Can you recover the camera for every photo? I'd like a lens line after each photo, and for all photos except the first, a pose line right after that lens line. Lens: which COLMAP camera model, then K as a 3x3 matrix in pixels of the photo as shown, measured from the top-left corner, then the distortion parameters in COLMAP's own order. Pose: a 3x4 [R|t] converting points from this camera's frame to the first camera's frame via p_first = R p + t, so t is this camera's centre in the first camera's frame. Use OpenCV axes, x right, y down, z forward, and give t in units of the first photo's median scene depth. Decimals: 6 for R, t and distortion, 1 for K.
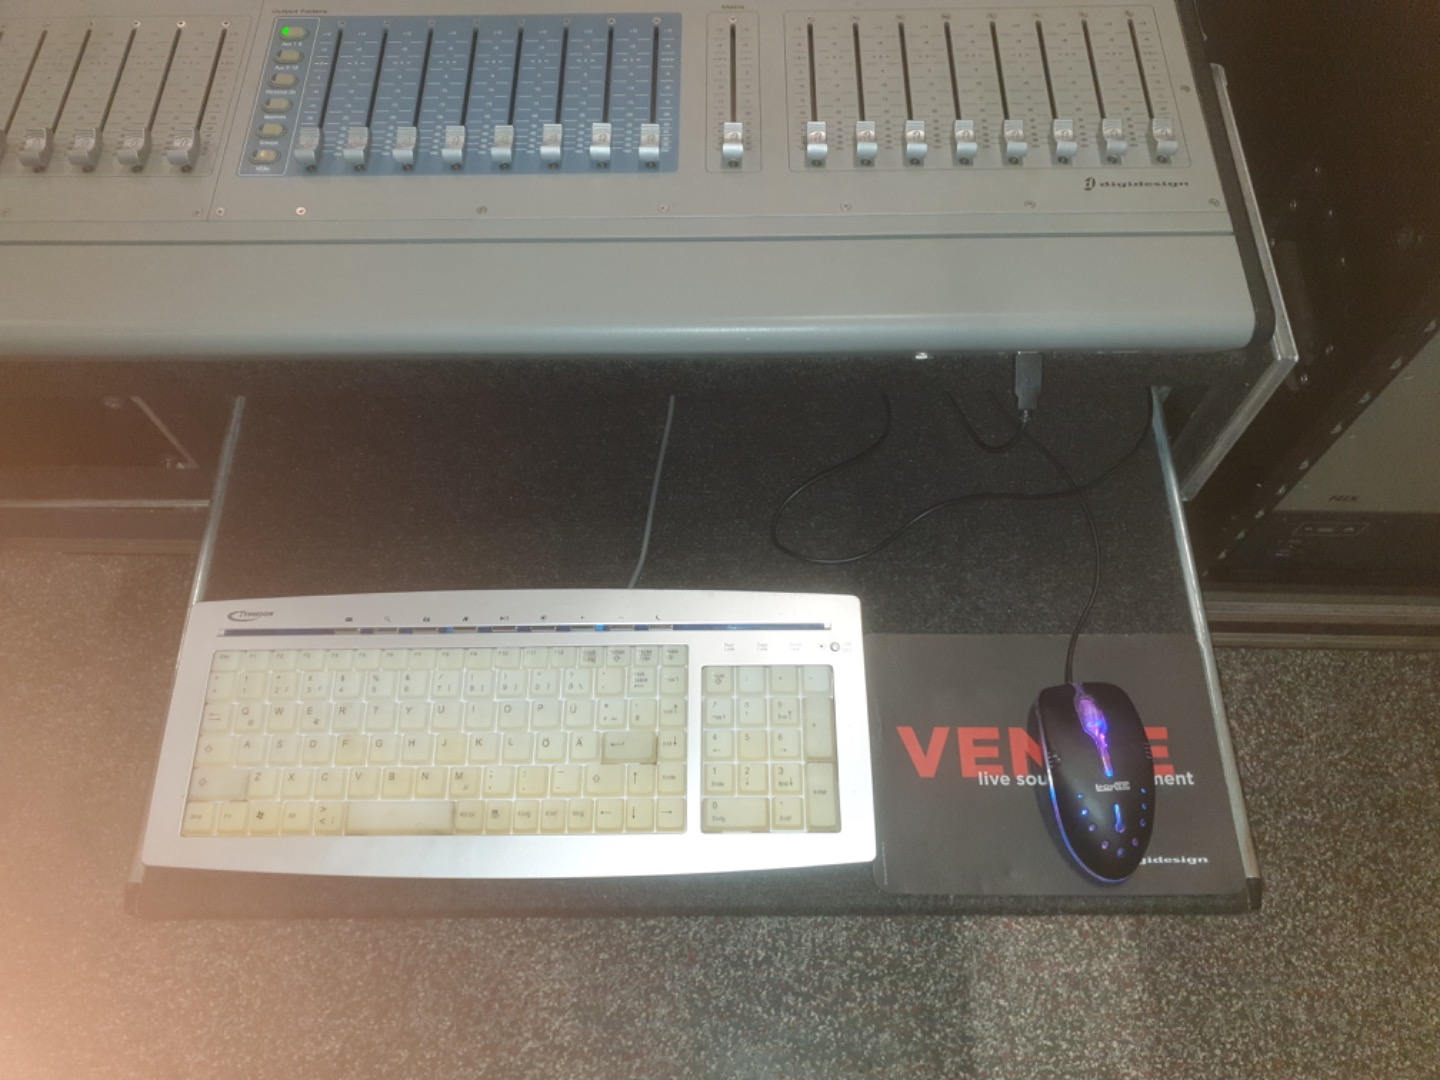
lens RADIAL K [[1101.0, 0, 720.0], [0, 1101.0, 540.0], [0, 0, 1]] dist [0.078573, -0.148241]
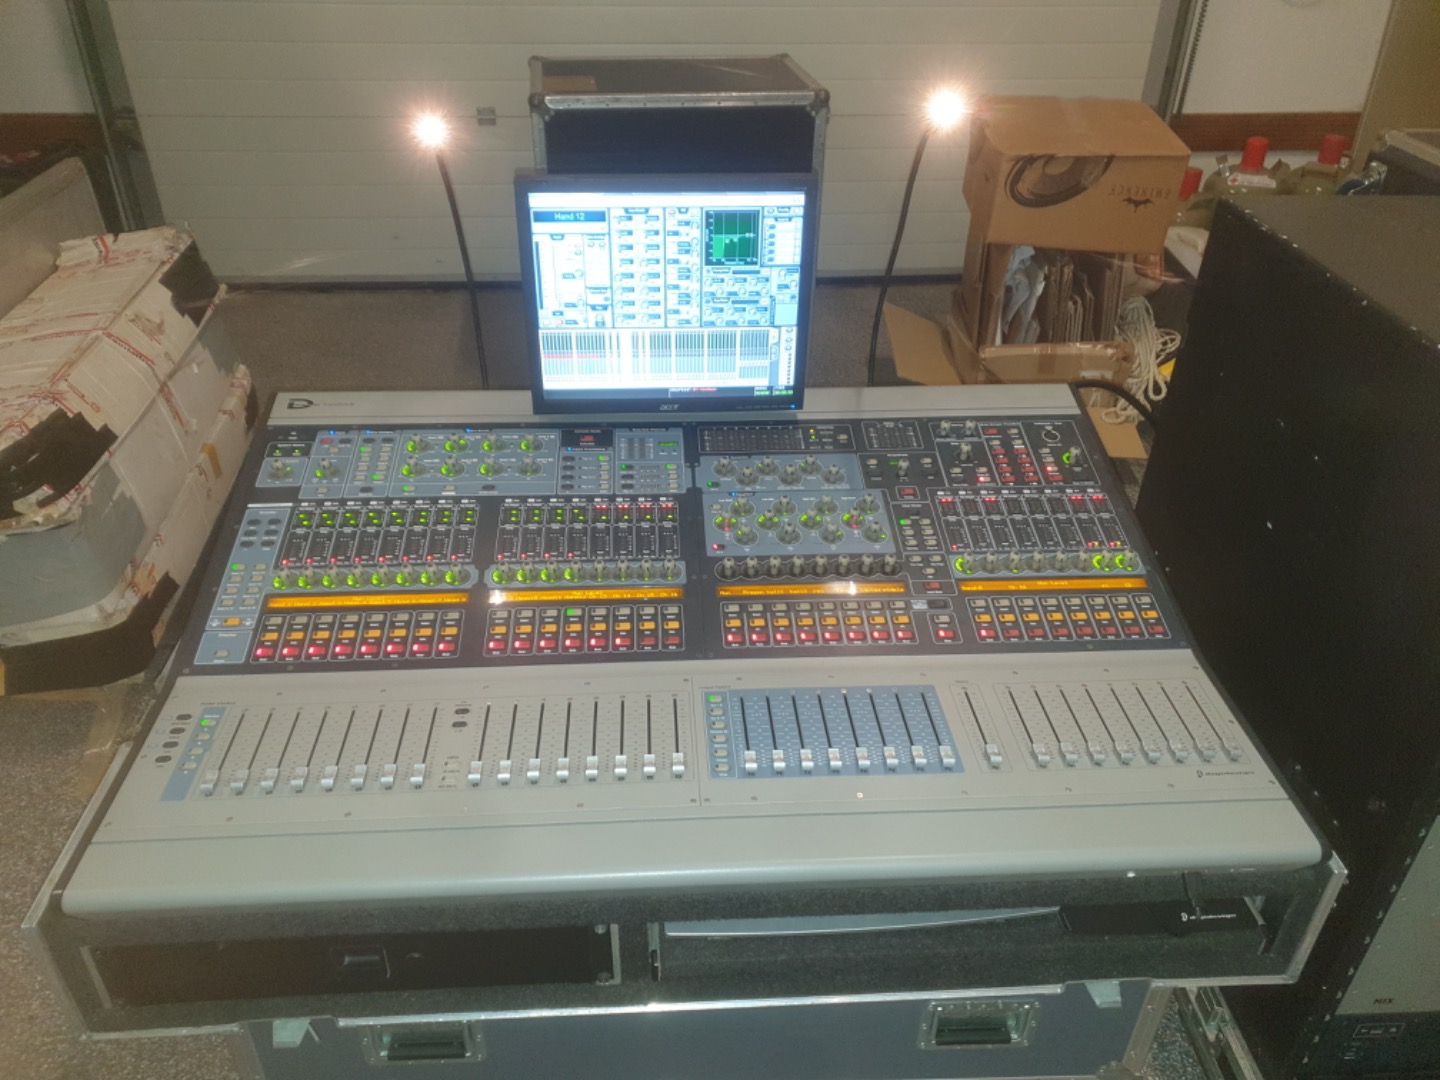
lens RADIAL K [[1101.0, 0, 720.0], [0, 1101.0, 540.0], [0, 0, 1]] dist [0.078573, -0.148241]
pose [[0.998038, -0.011384, 0.061560, -0.478718], [0.041715, 0.854152, -0.518348, 0.219512], [-0.046681, 0.519899, 0.852951, -0.589725]]
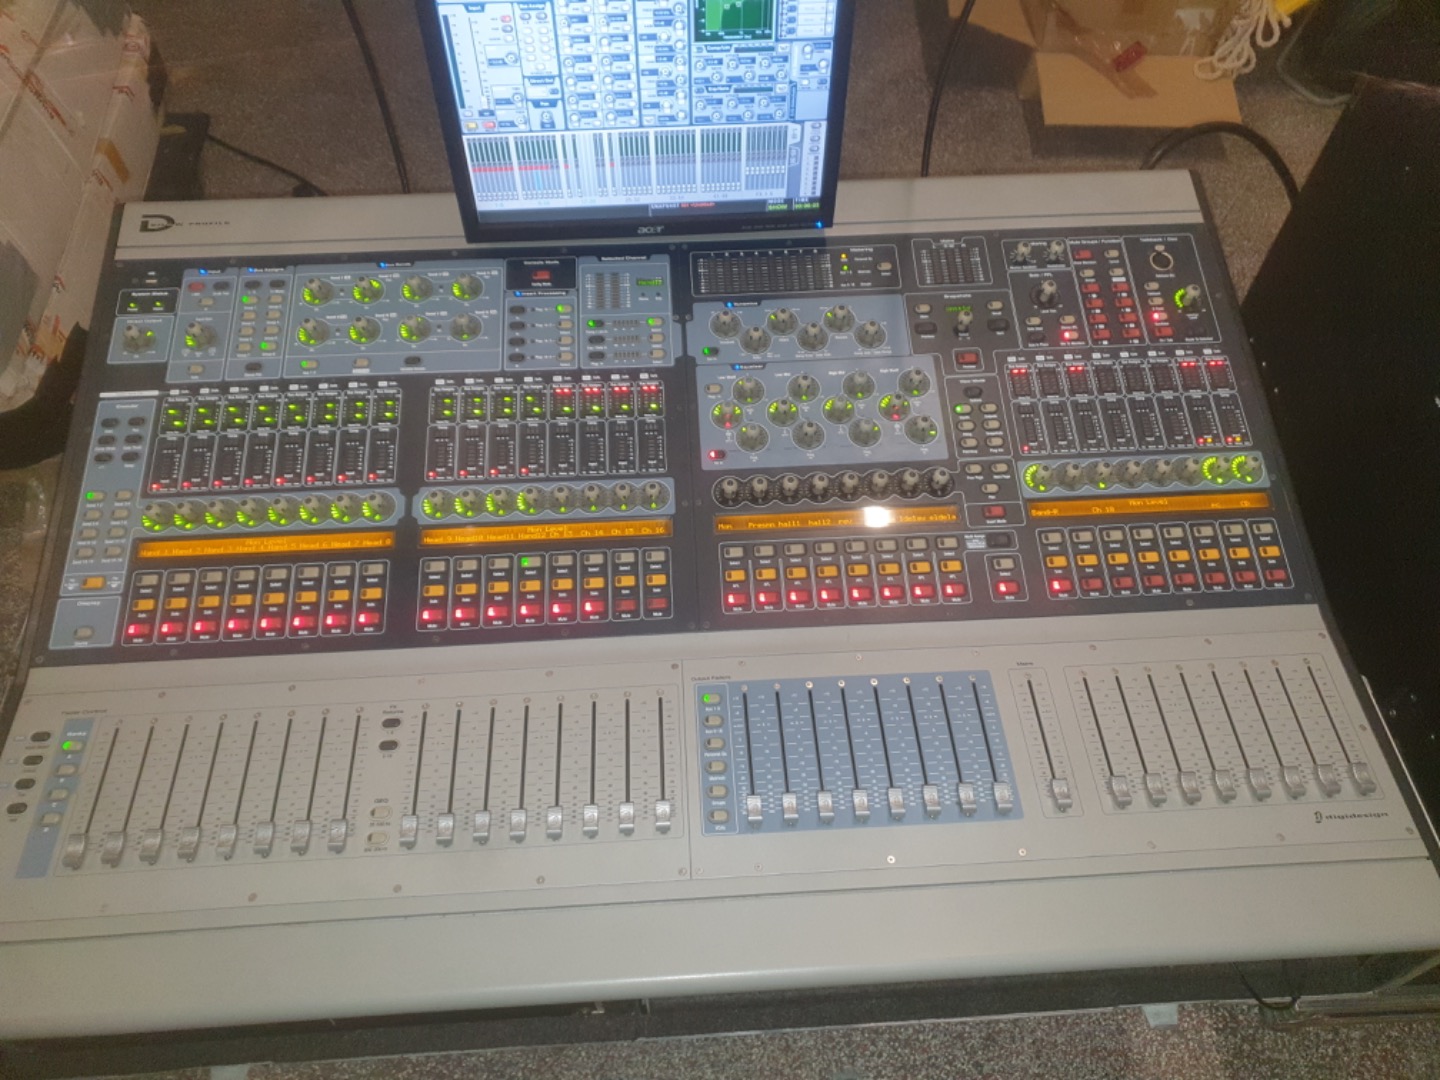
lens RADIAL K [[1130.7, 0, 726.5], [0, 1130.7, 539.1], [0, 0, 1]] dist [0.005461, 0.002395]
pose [[0.998367, -0.034860, 0.045266, -0.421104], [0.042770, 0.981318, -0.187579, -0.388495], [-0.037882, 0.189208, 0.981206, -0.396462]]
